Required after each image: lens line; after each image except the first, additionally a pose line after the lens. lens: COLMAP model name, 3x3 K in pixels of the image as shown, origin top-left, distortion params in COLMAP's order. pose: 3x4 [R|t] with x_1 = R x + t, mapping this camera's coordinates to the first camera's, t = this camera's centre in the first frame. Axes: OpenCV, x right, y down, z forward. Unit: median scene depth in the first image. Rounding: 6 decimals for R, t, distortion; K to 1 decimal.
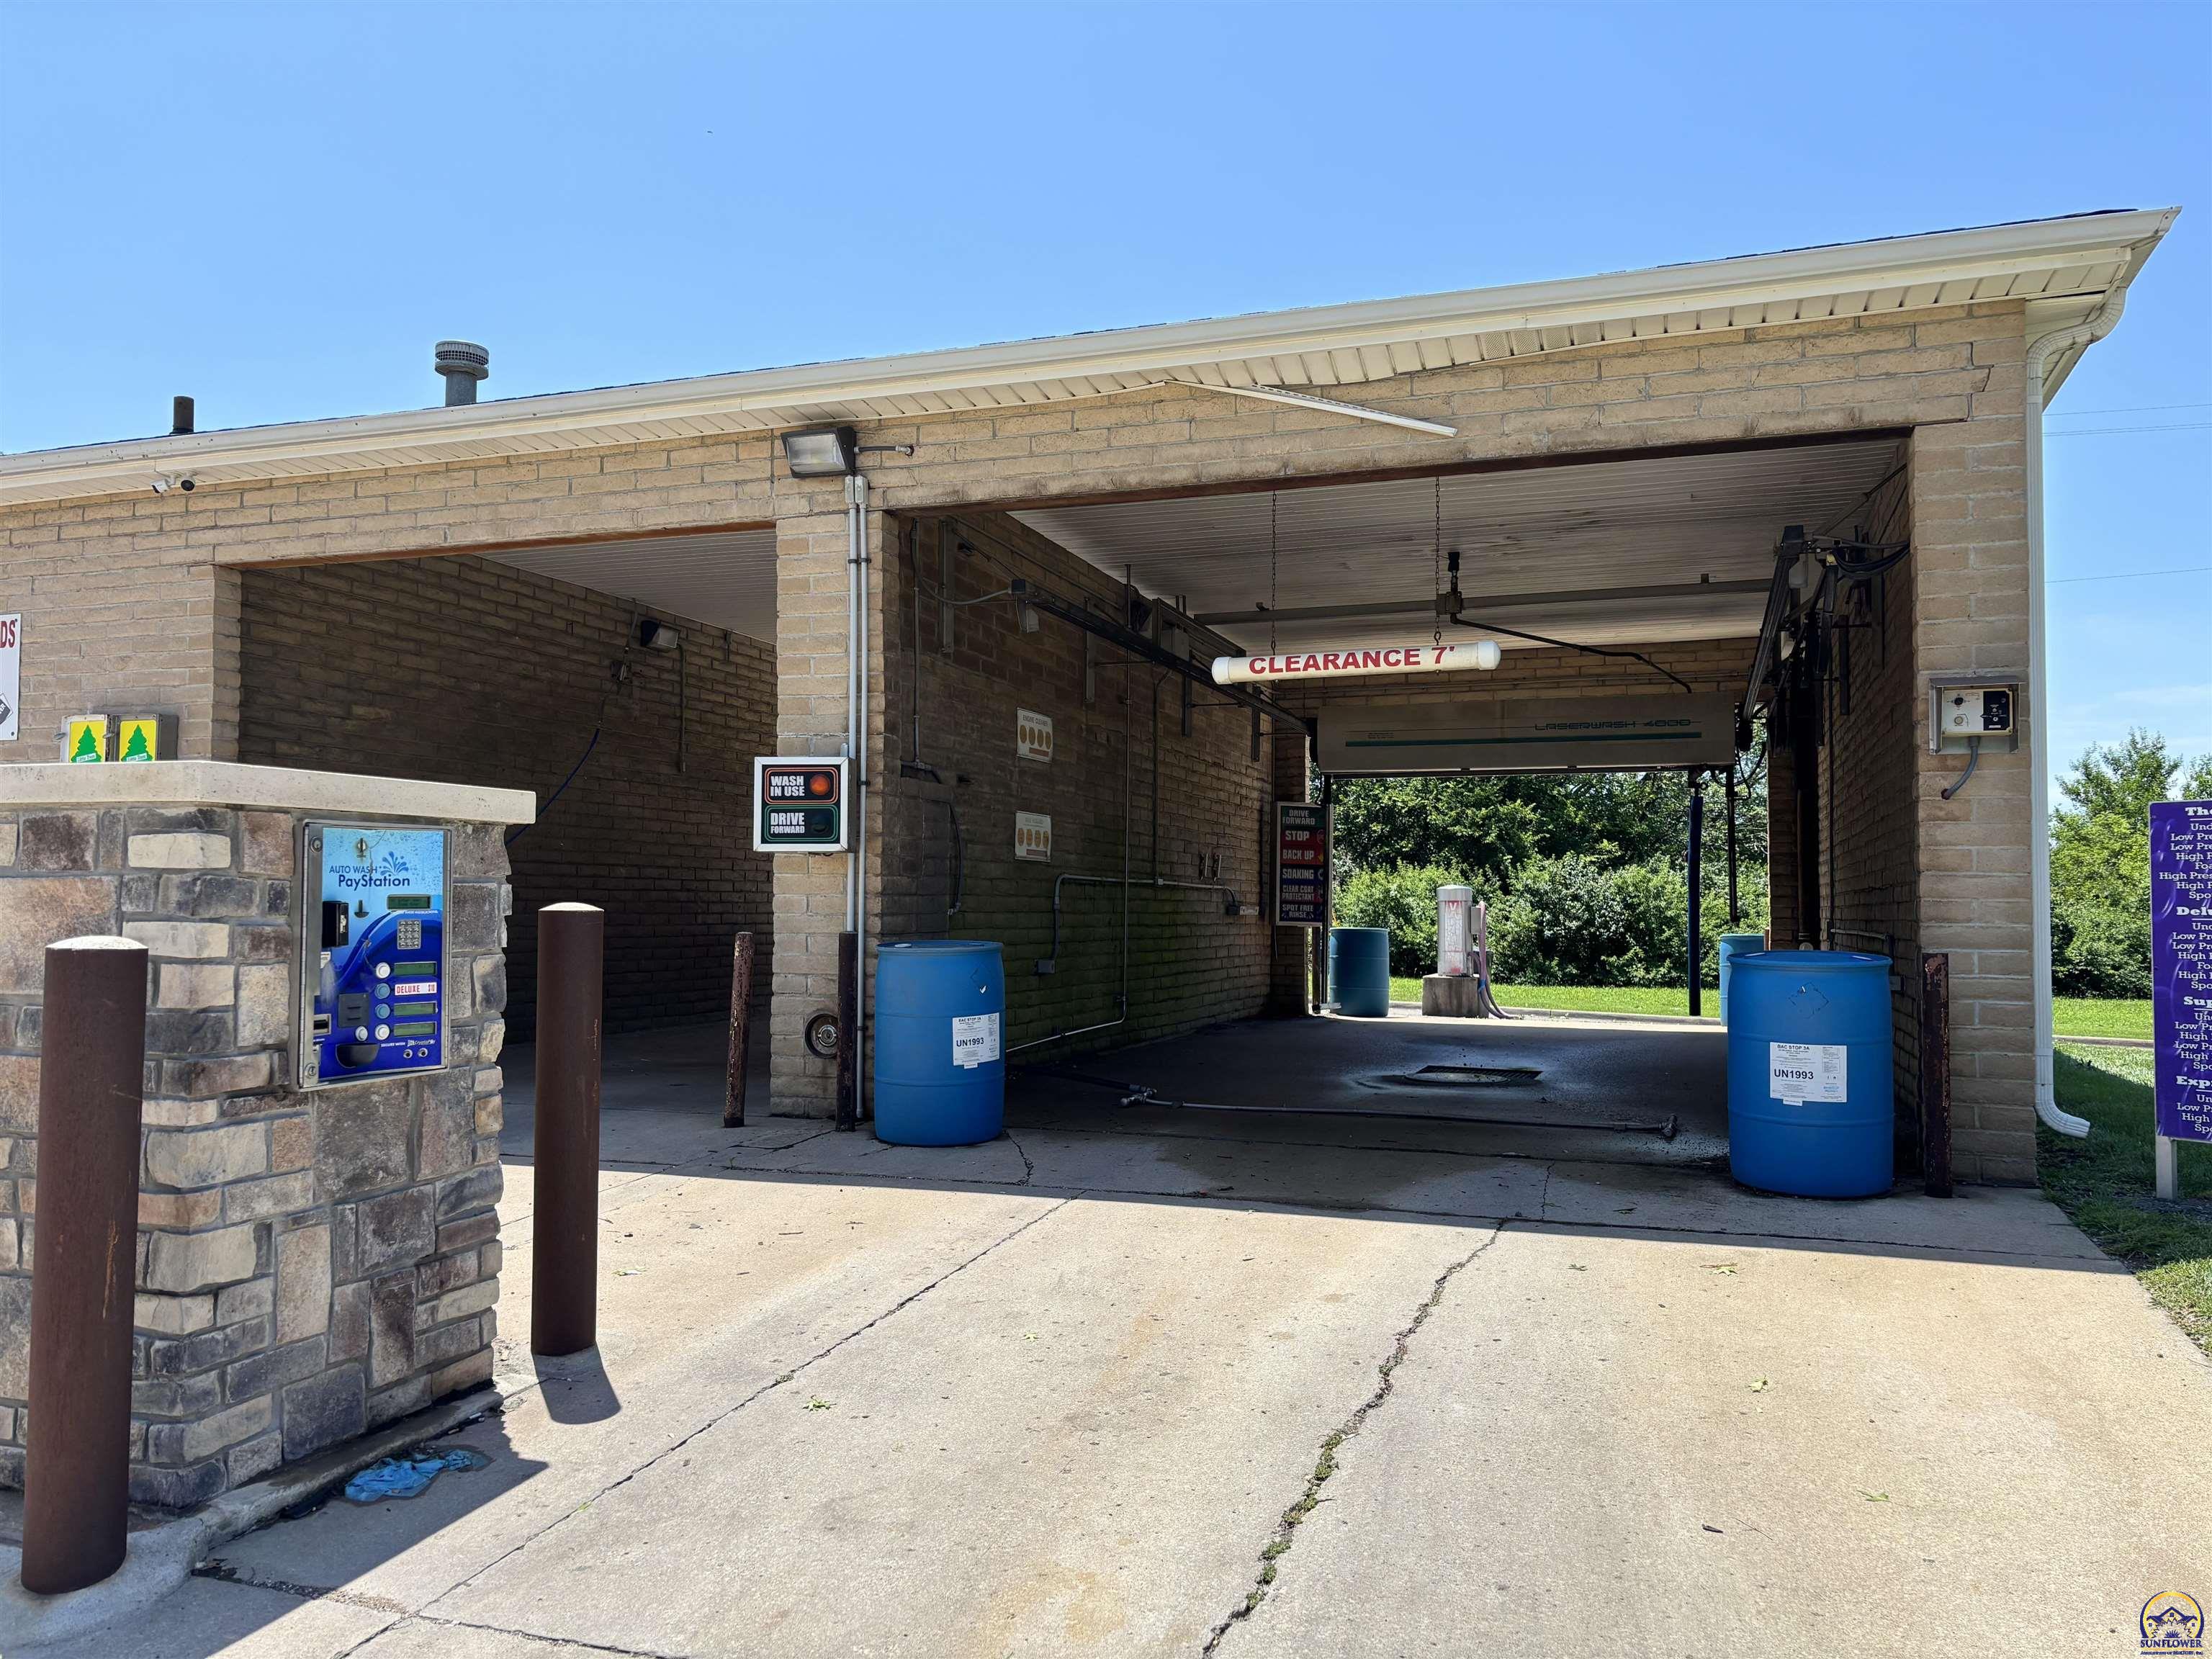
lens RADIAL K [[1637.1, 0, 1118.2], [0, 1637.1, 845.3], [0, 0, 1]] dist [0.059564, -0.084121]
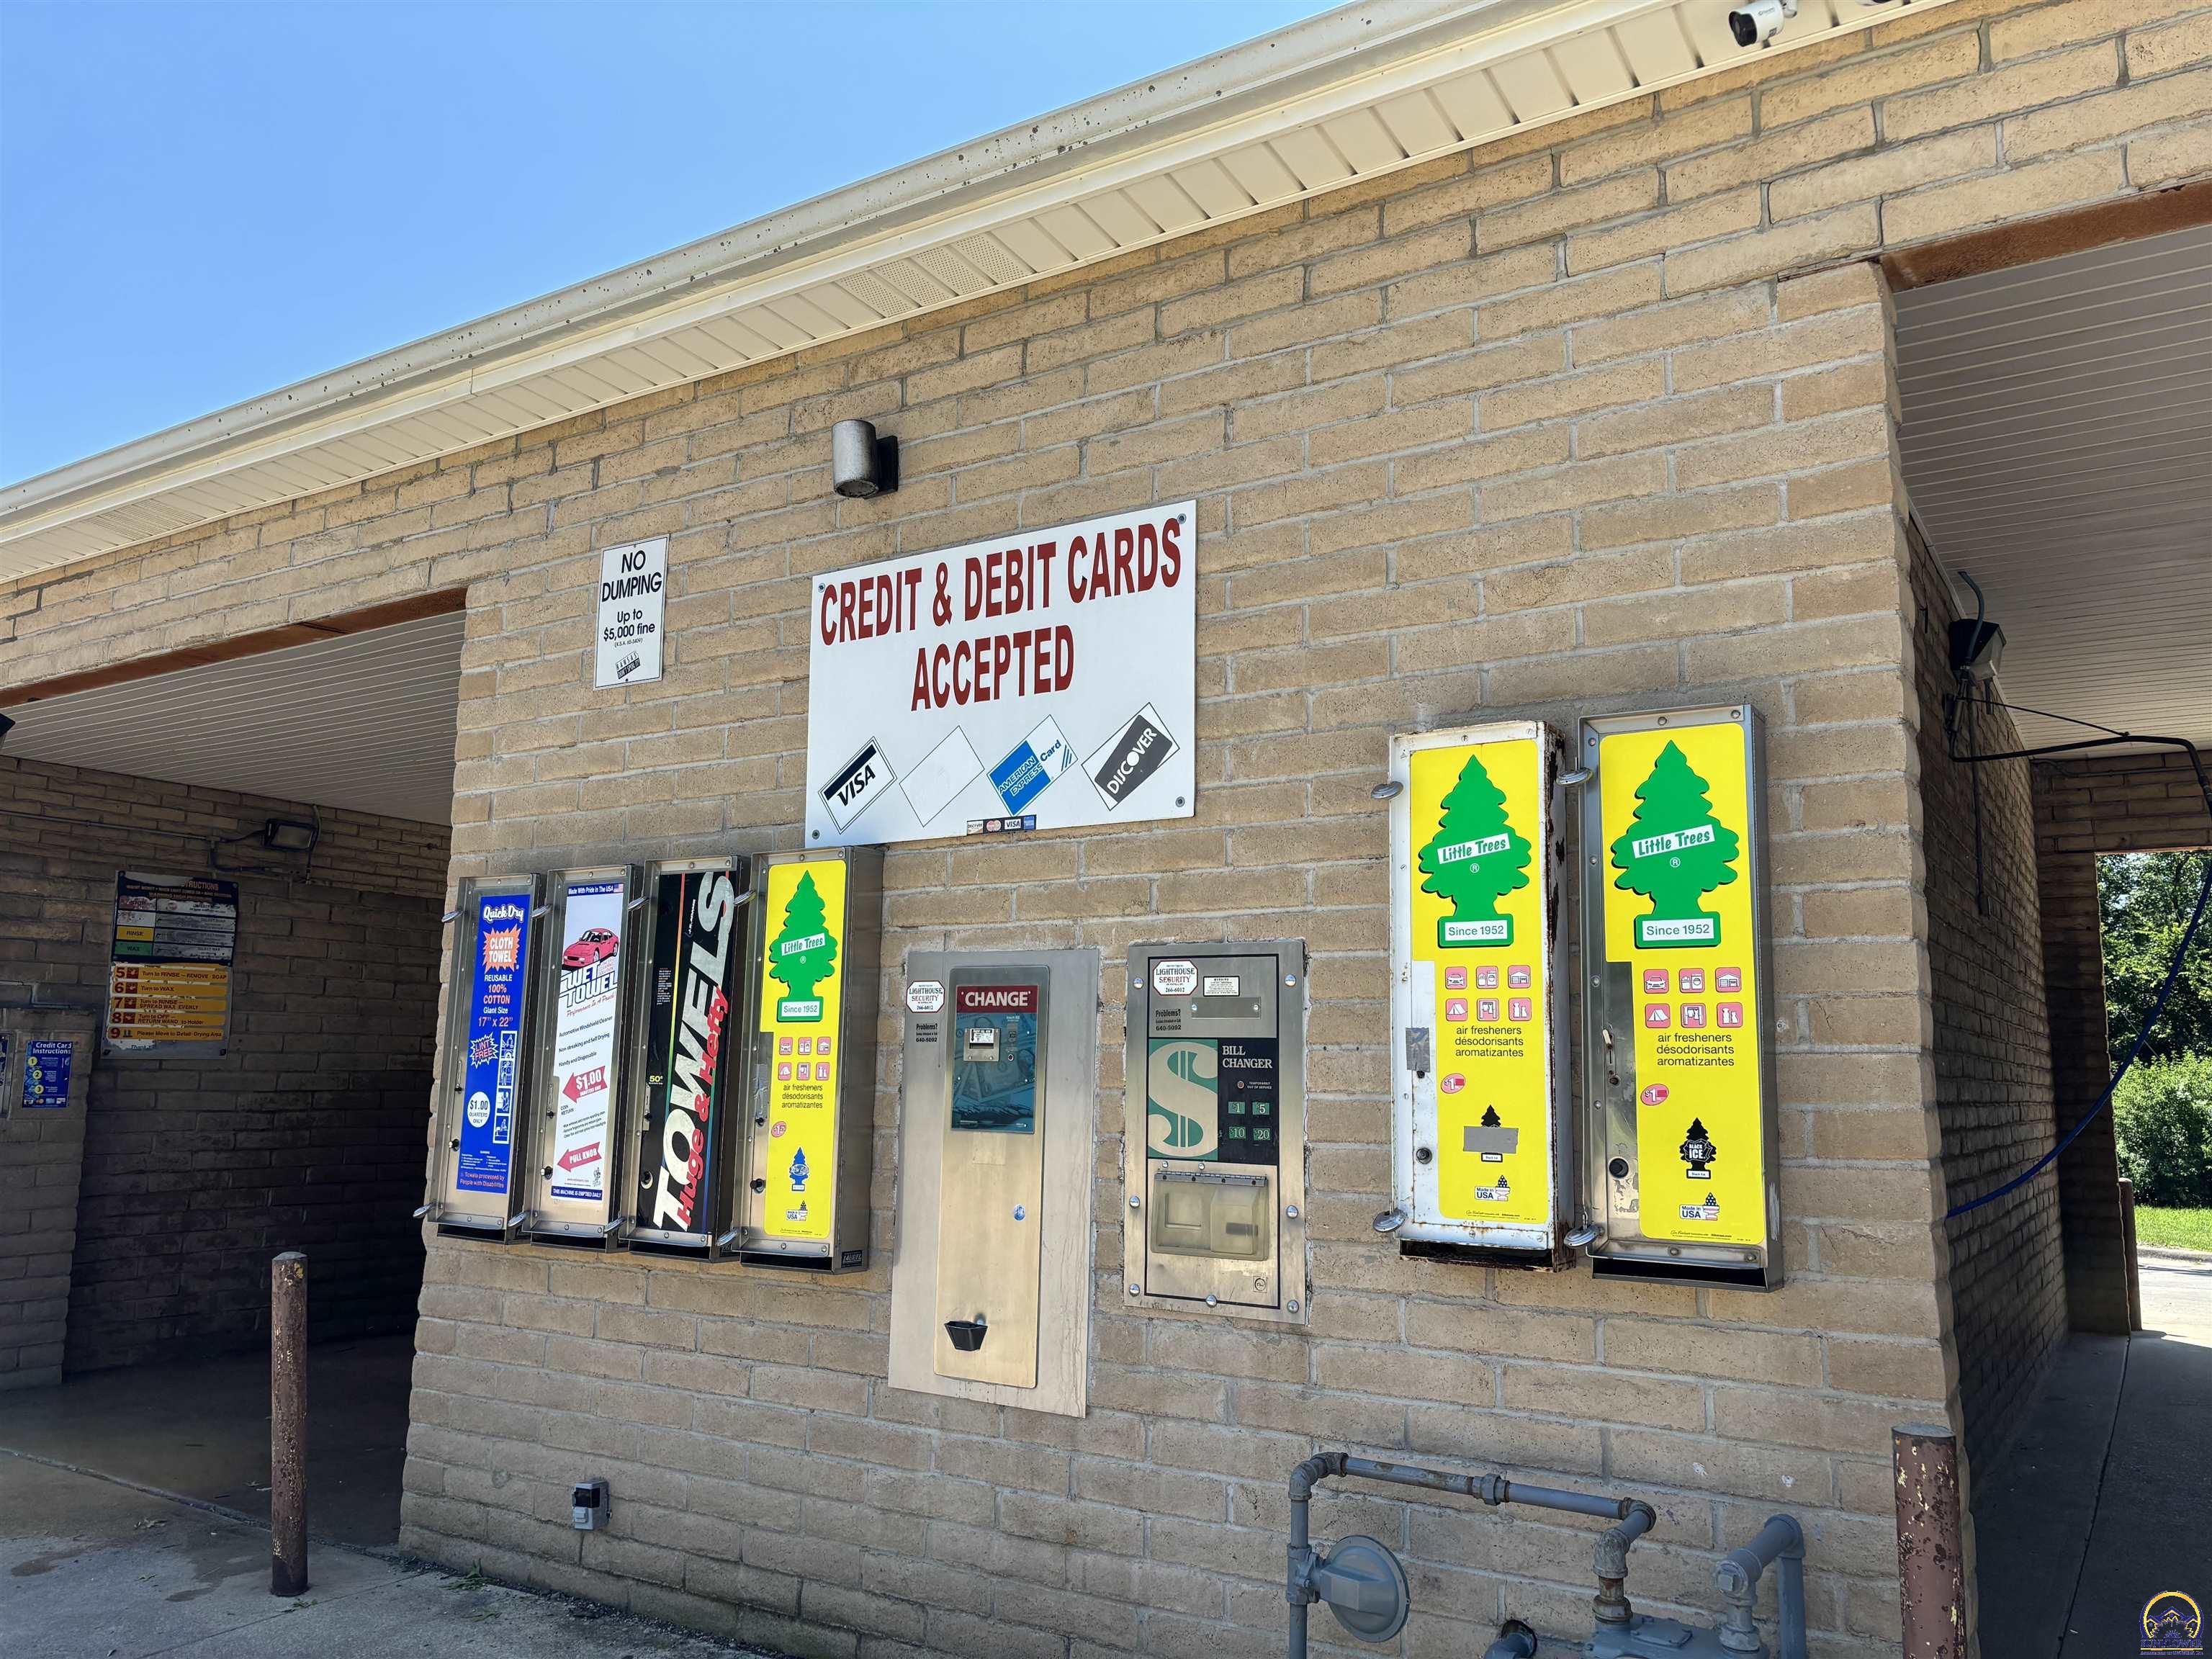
lens RADIAL K [[1638.4, 0, 1106.5], [0, 1638.4, 871.8], [0, 0, 1]] dist [0.066680, -0.071441]
pose [[0.969777, -0.020040, -0.243170, -0.710593], [-0.002077, 0.995907, -0.090359, -0.019130], [0.243986, 0.088133, 0.965766, 0.748800]]
